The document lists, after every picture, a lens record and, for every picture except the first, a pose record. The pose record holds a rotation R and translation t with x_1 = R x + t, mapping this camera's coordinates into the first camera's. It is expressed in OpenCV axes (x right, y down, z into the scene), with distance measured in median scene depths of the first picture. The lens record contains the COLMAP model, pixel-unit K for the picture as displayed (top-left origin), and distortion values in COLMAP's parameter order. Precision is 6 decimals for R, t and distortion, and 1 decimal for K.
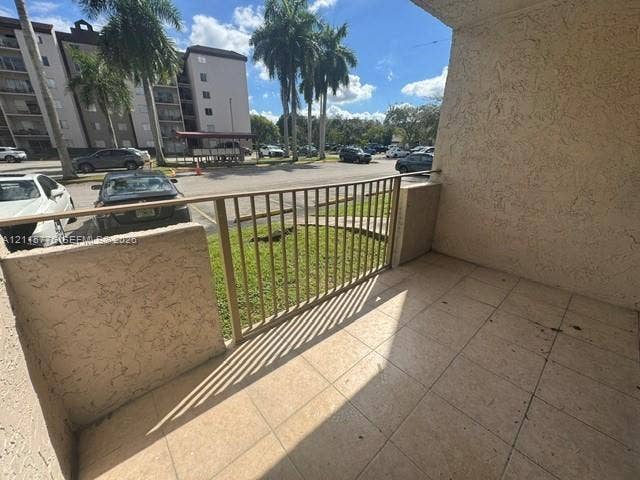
lens RADIAL K [[252.5, 0, 320.0], [0, 252.5, 240.0], [0, 0, 1]] dist [-0.005864, -0.000528]
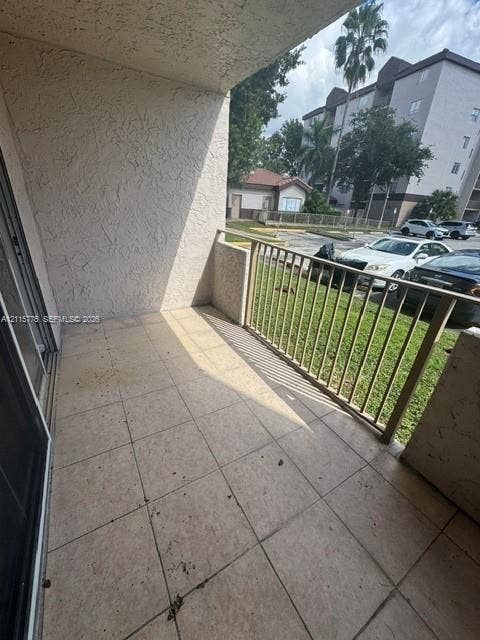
lens RADIAL K [[252.5, 0, 240.0], [0, 252.5, 320.0], [0, 0, 1]] dist [-0.005864, -0.000528]
pose [[-0.173239, 0.408145, -0.896329, 1.173011], [-0.402575, 0.801242, 0.442656, -0.372140], [0.898844, 0.437525, 0.025502, 0.887106]]
